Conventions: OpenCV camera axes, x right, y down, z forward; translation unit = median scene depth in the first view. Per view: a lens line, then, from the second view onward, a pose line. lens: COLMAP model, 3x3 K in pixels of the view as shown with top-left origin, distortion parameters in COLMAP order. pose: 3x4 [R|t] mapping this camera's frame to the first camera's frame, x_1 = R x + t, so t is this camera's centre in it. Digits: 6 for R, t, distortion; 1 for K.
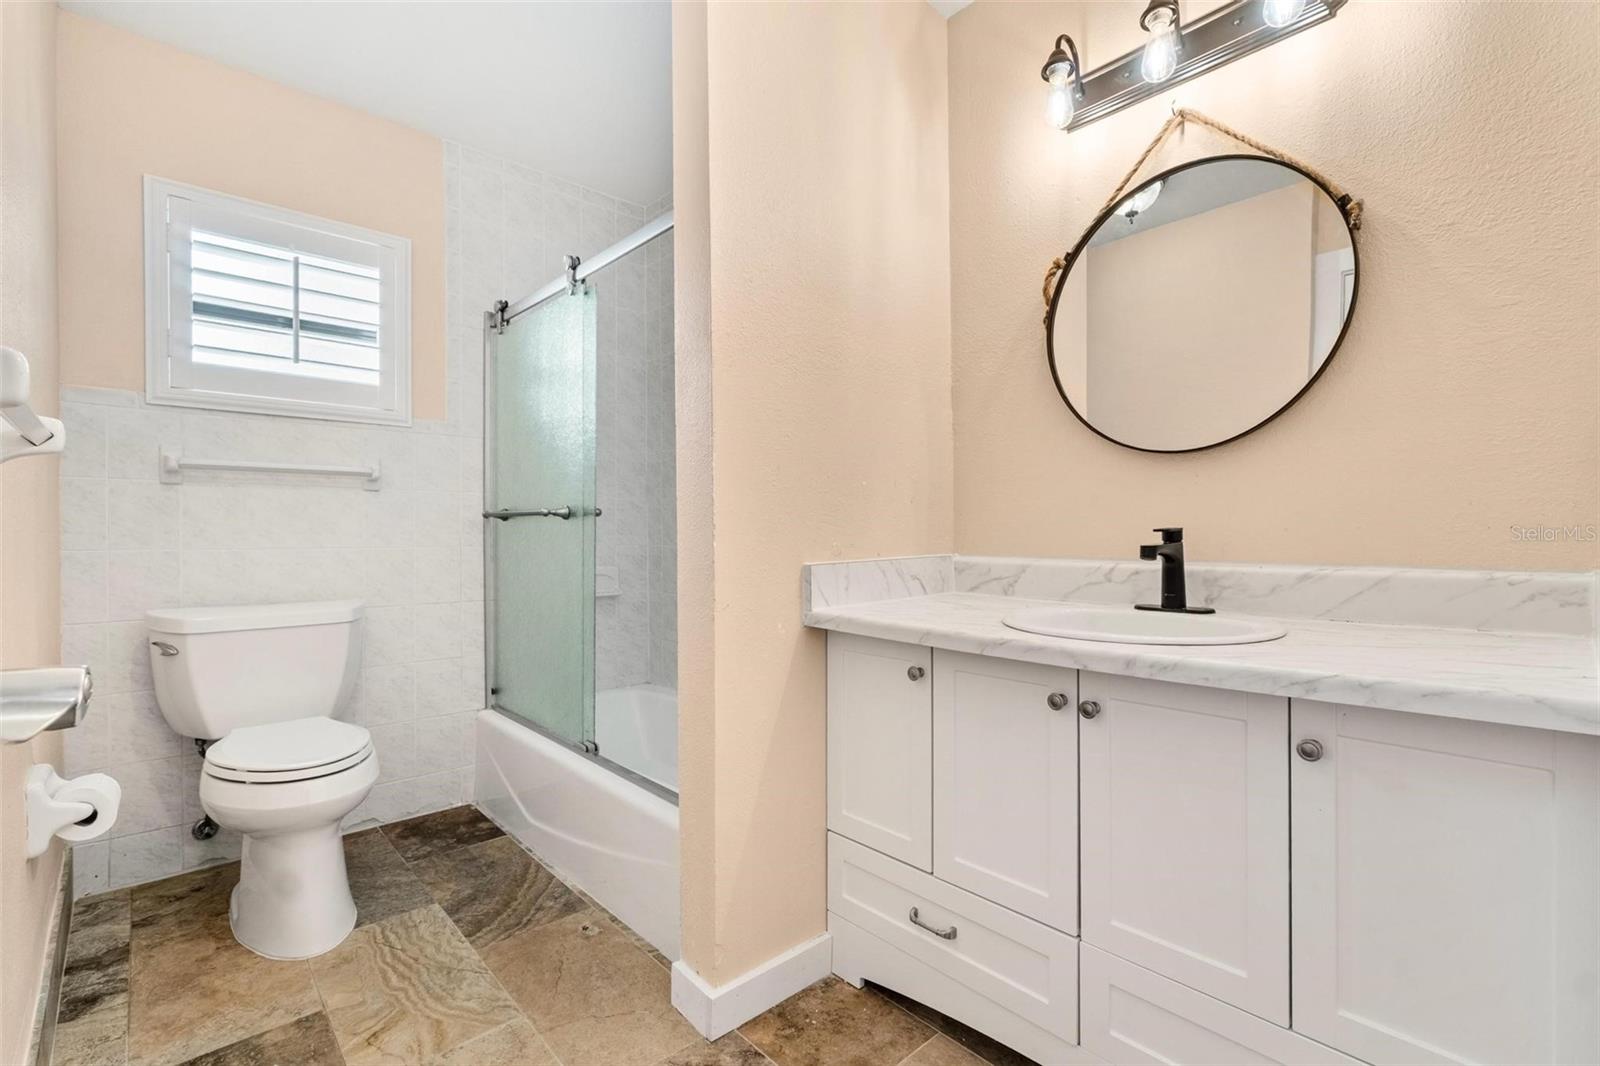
lens RADIAL K [[695.8, 0, 798.9], [0, 695.8, 520.4], [0, 0, 1]] dist [0.000094, 0.000704]
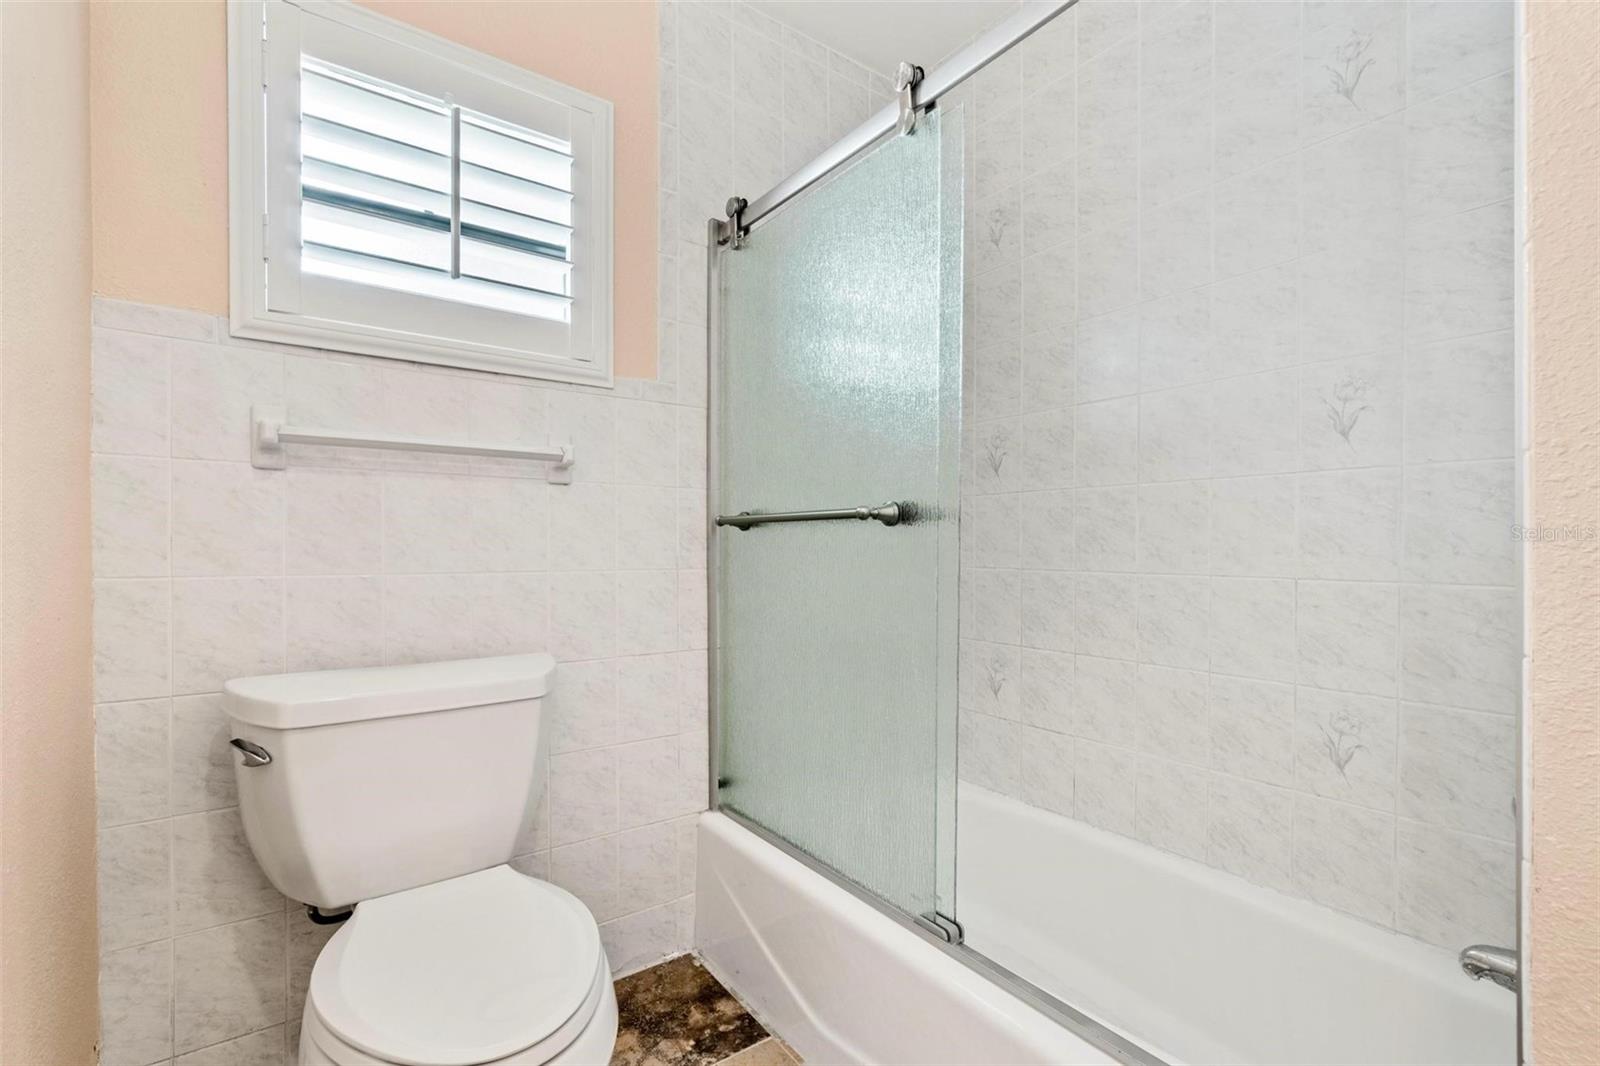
lens RADIAL K [[668.4, 0, 800.0], [0, 668.4, 533.0], [0, 0, 1]] dist [-0.000699, 0.000054]
pose [[0.994407, -0.002939, -0.105573, -0.347855], [0.002288, 0.999978, -0.006290, 0.008371], [0.105589, 0.006013, 0.994392, 0.431512]]
